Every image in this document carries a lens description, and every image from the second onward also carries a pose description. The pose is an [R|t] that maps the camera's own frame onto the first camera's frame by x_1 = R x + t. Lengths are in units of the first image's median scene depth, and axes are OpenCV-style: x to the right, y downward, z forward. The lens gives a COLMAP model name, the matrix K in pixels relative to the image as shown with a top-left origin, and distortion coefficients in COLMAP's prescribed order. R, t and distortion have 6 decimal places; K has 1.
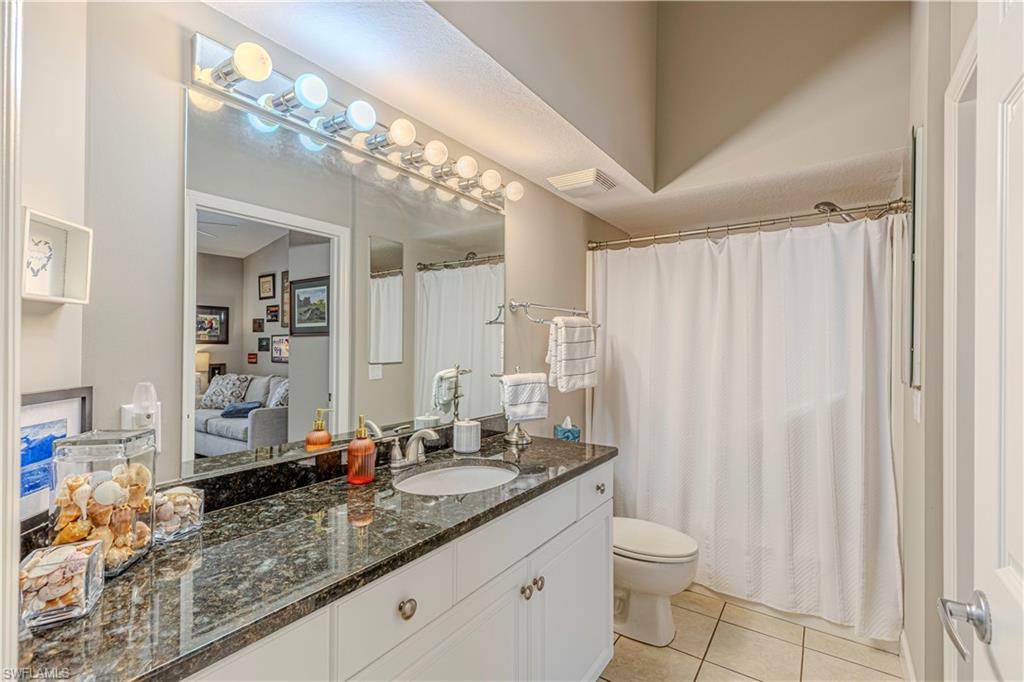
lens RADIAL K [[460.8, 0, 512.0], [0, 460.8, 341.0], [0, 0, 1]] dist [0.000523, 0.000014]
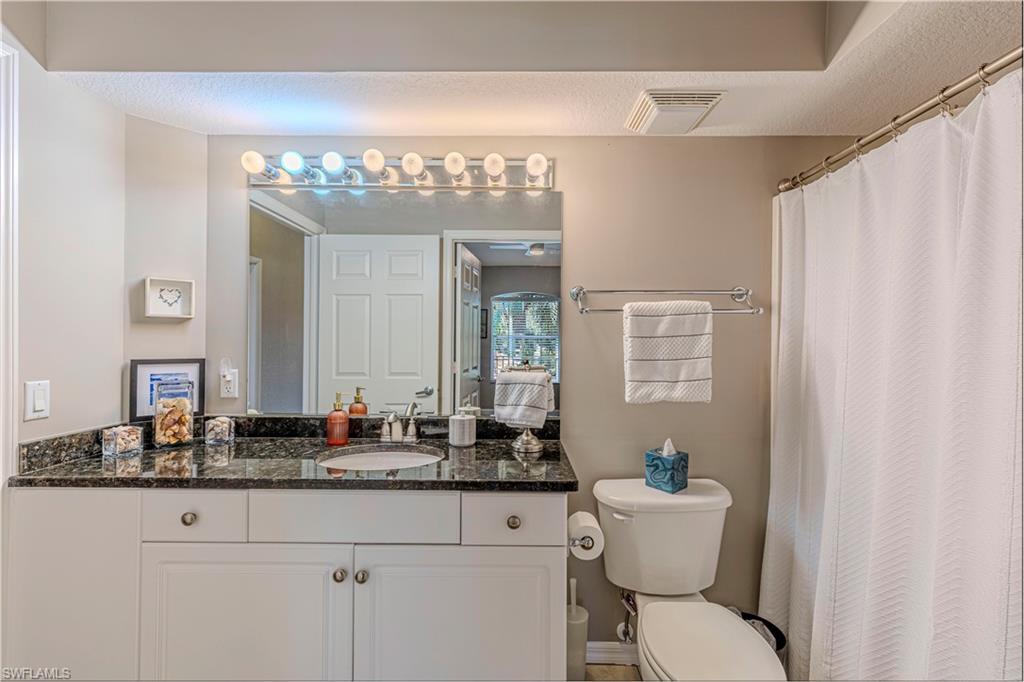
lens RADIAL K [[457.0, 0, 516.9], [0, 457.0, 339.6], [0, 0, 1]] dist [0.004271, 0.000152]
pose [[0.557306, -0.003291, -0.830301, 1.047966], [0.001523, 0.999995, -0.002941, 0.016895], [0.830306, 0.000375, 0.557308, 0.717014]]
